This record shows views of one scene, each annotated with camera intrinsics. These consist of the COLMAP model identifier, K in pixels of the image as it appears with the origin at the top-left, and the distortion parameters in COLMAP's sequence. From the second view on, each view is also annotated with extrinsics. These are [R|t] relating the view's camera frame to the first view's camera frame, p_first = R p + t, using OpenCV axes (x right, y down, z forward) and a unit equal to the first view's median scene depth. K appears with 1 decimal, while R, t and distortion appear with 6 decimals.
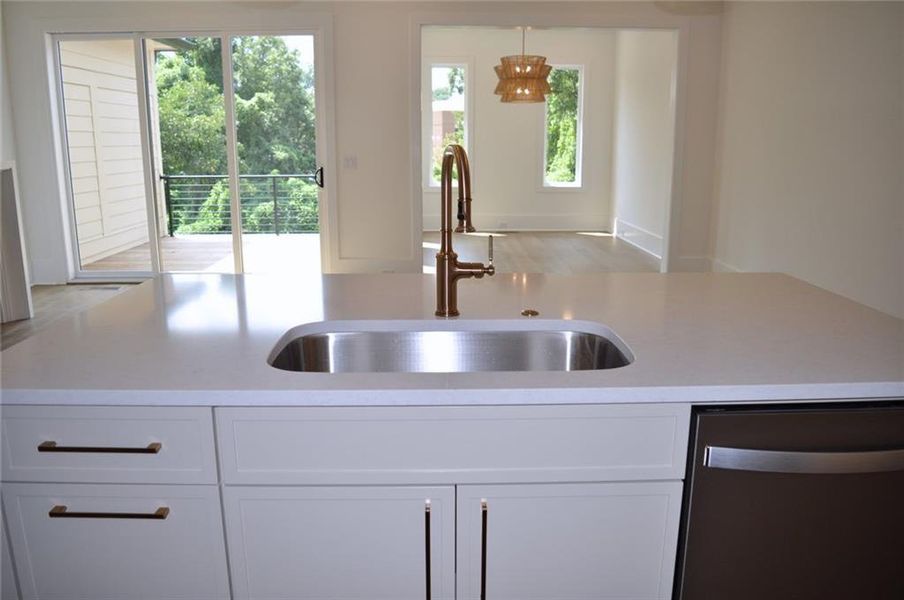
lens RADIAL K [[702.1, 0, 458.9], [0, 702.1, 301.7], [0, 0, 1]] dist [-0.097826, 0.028220]
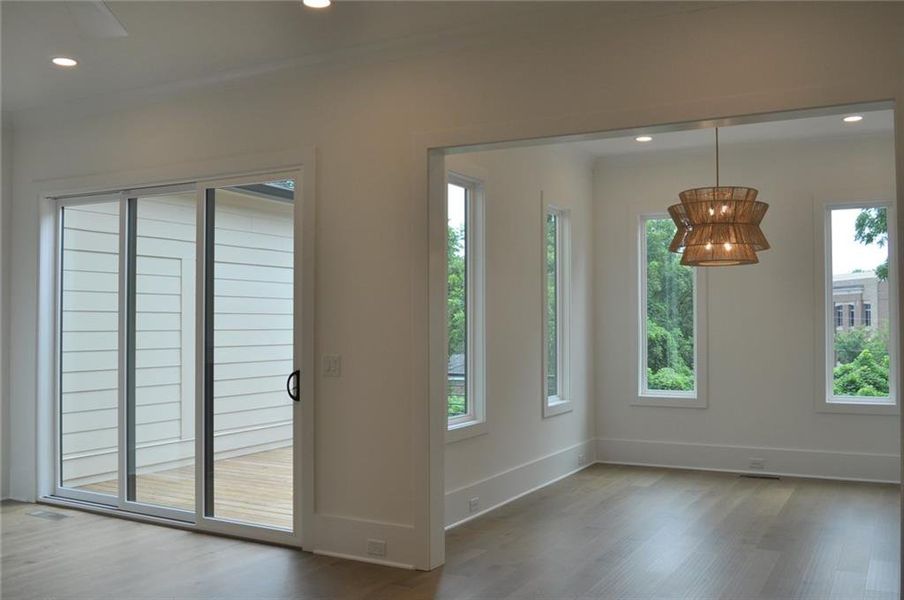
lens RADIAL K [[847.1, 0, 455.5], [0, 847.1, 300.8], [0, 0, 1]] dist [-0.067011, -0.004753]
pose [[0.863015, -0.015118, -0.504952, 0.332139], [-0.110361, 0.969767, -0.217653, -0.097546], [0.492977, 0.243564, 0.835255, 0.383220]]
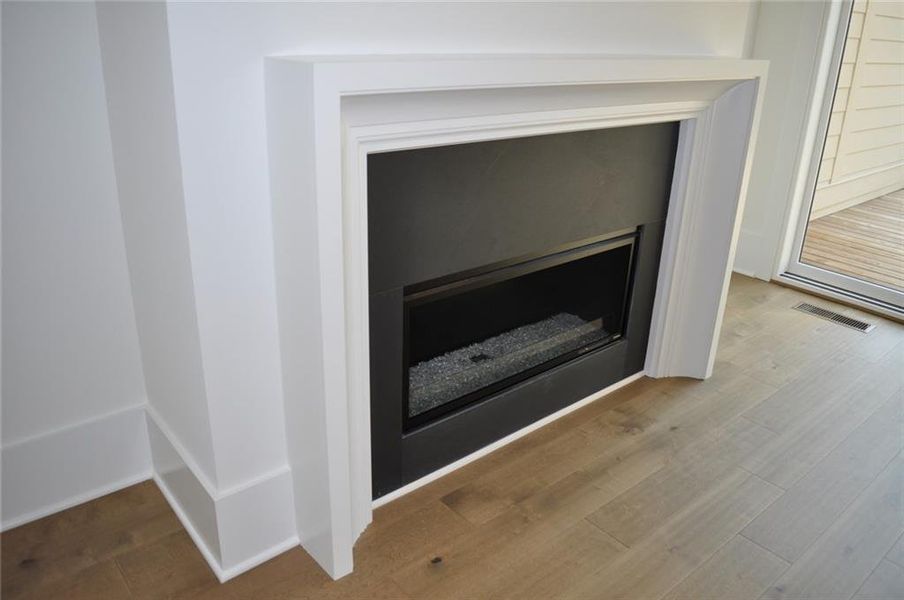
lens RADIAL K [[702.1, 0, 458.9], [0, 702.1, 301.7], [0, 0, 1]] dist [-0.097826, 0.028220]
pose [[0.622853, 0.317974, -0.714806, -0.322198], [-0.205579, 0.948090, 0.242615, -0.096996], [0.754846, -0.004165, 0.655889, 0.425901]]
